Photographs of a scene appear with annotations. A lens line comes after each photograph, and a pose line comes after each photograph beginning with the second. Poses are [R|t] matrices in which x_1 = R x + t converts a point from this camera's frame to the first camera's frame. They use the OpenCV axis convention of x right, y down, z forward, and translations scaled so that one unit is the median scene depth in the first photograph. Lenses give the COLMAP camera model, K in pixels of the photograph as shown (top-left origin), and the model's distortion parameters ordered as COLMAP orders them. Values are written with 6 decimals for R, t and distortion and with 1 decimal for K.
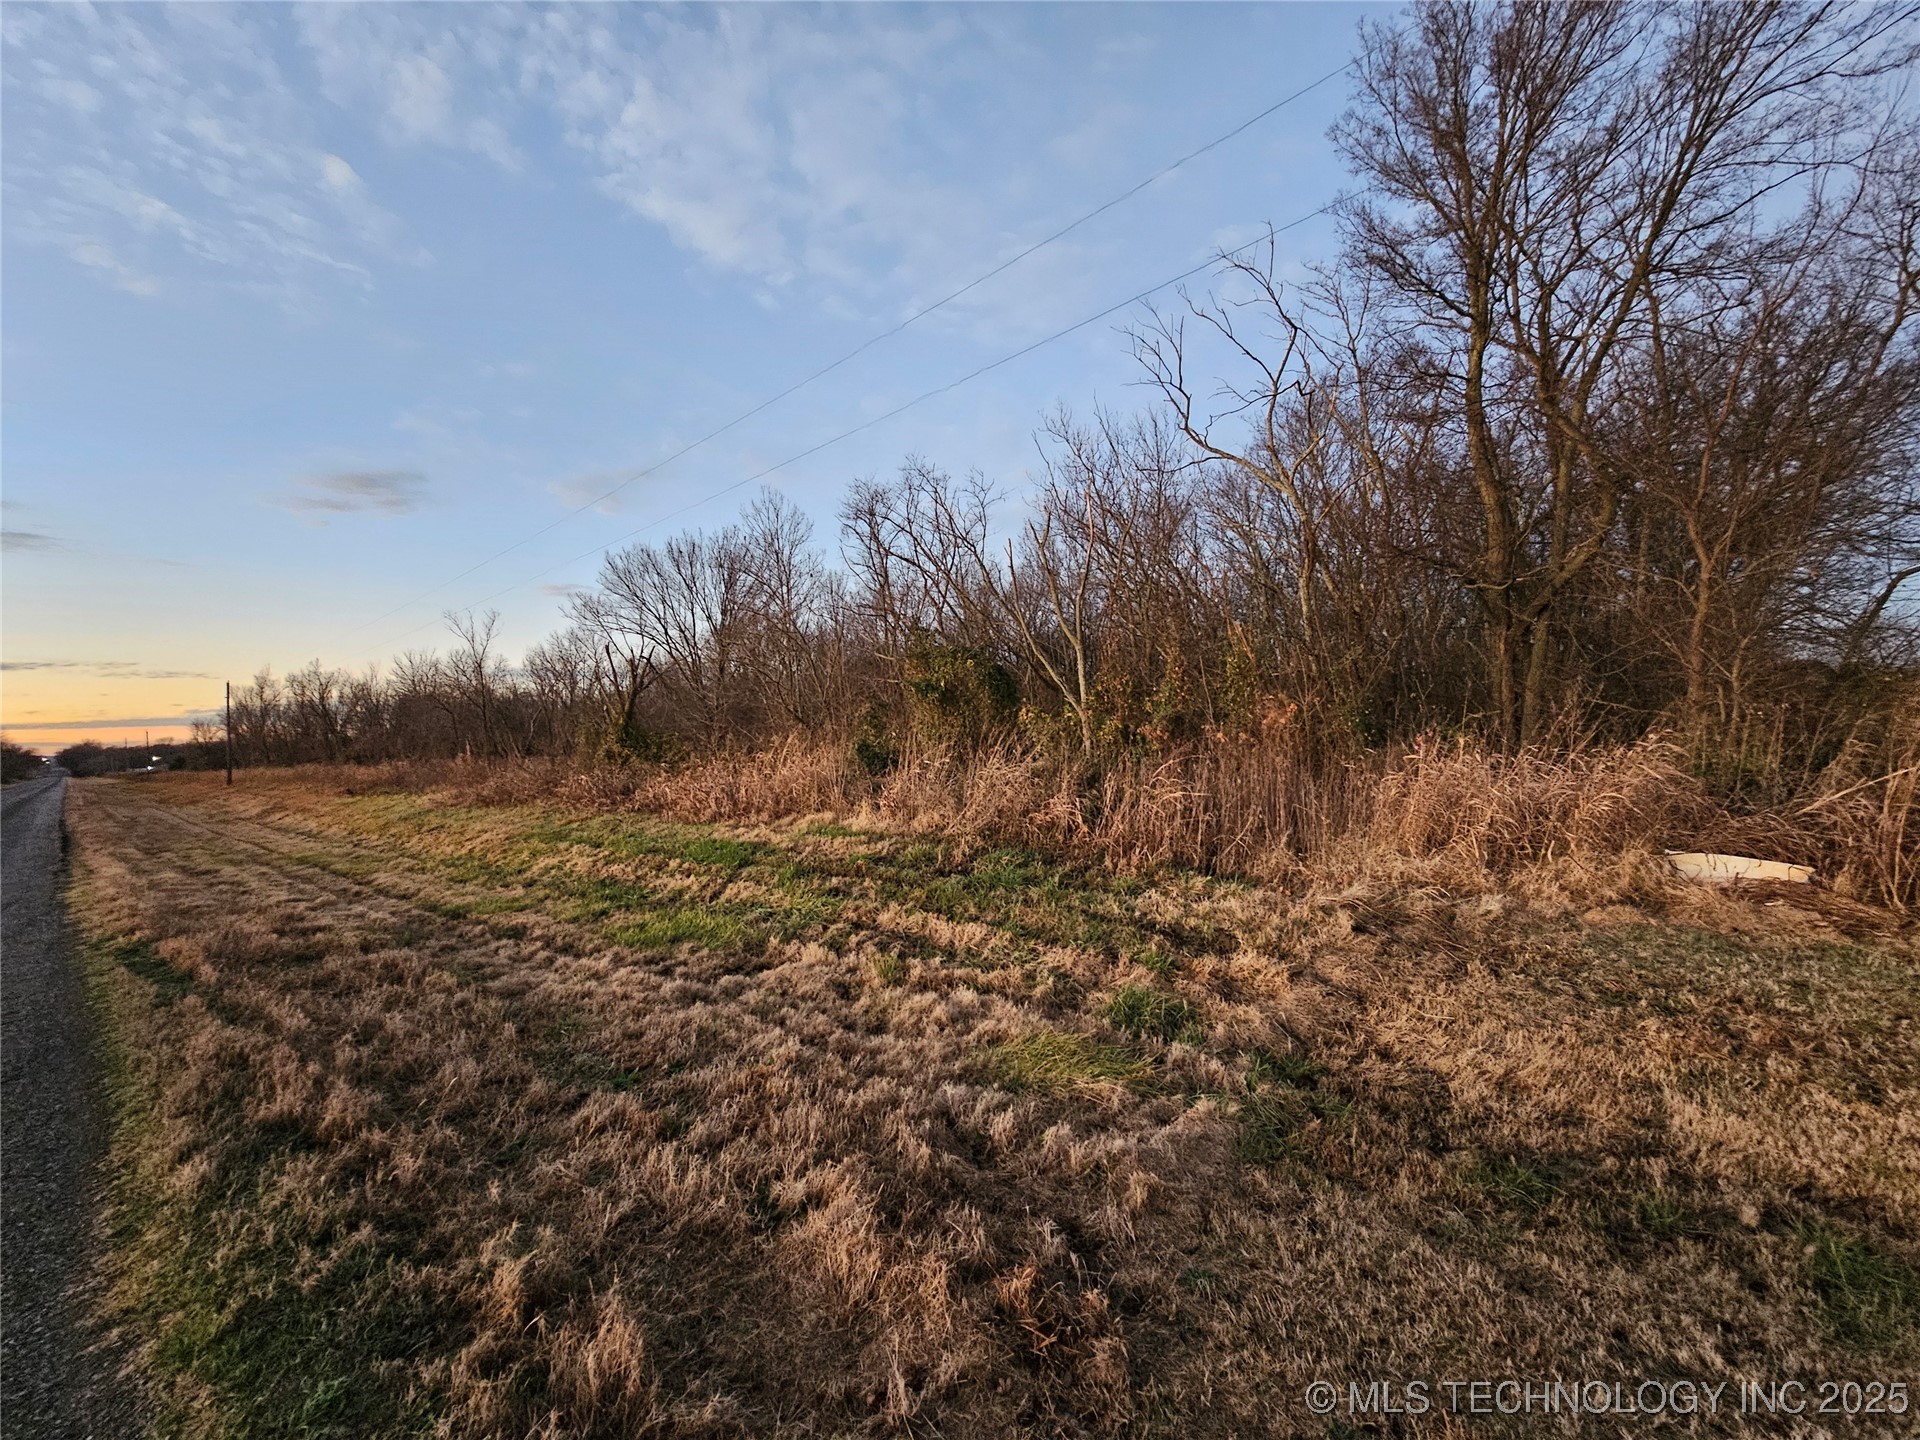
lens RADIAL K [[764.5, 0, 950.4], [0, 764.5, 731.6], [0, 0, 1]] dist [-0.003634, 0.001552]
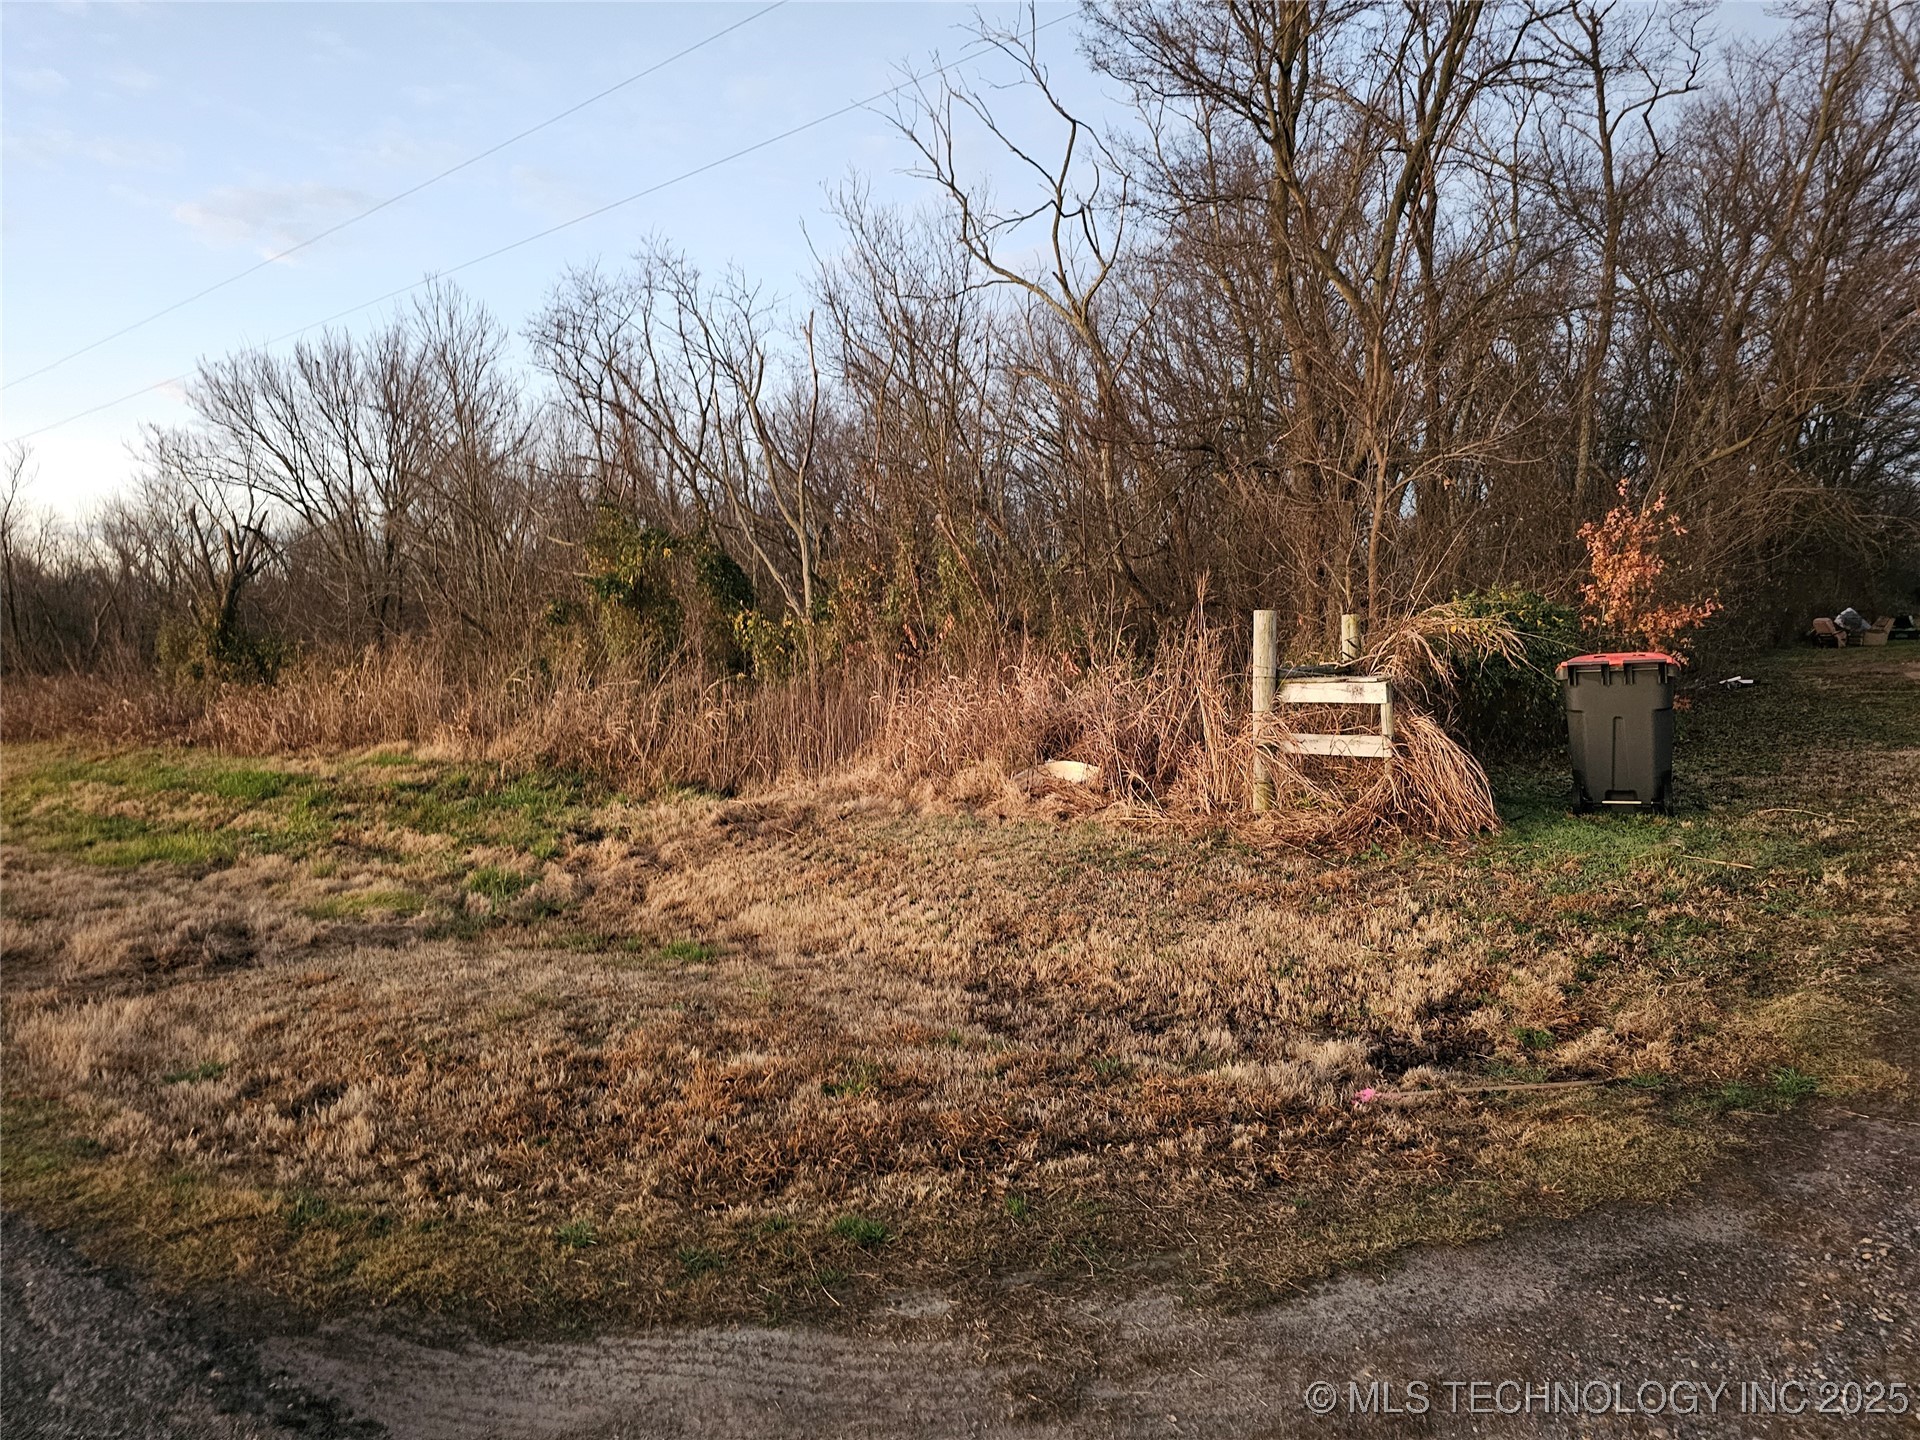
lens RADIAL K [[1280.7, 0, 965.6], [0, 1280.7, 712.5], [0, 0, 1]] dist [0.052268, -0.040213]
pose [[0.997844, 0.003276, 0.065552, 0.237419], [-0.007086, 0.998293, 0.057976, -0.008099], [-0.065251, -0.058315, 0.996163, -0.295339]]
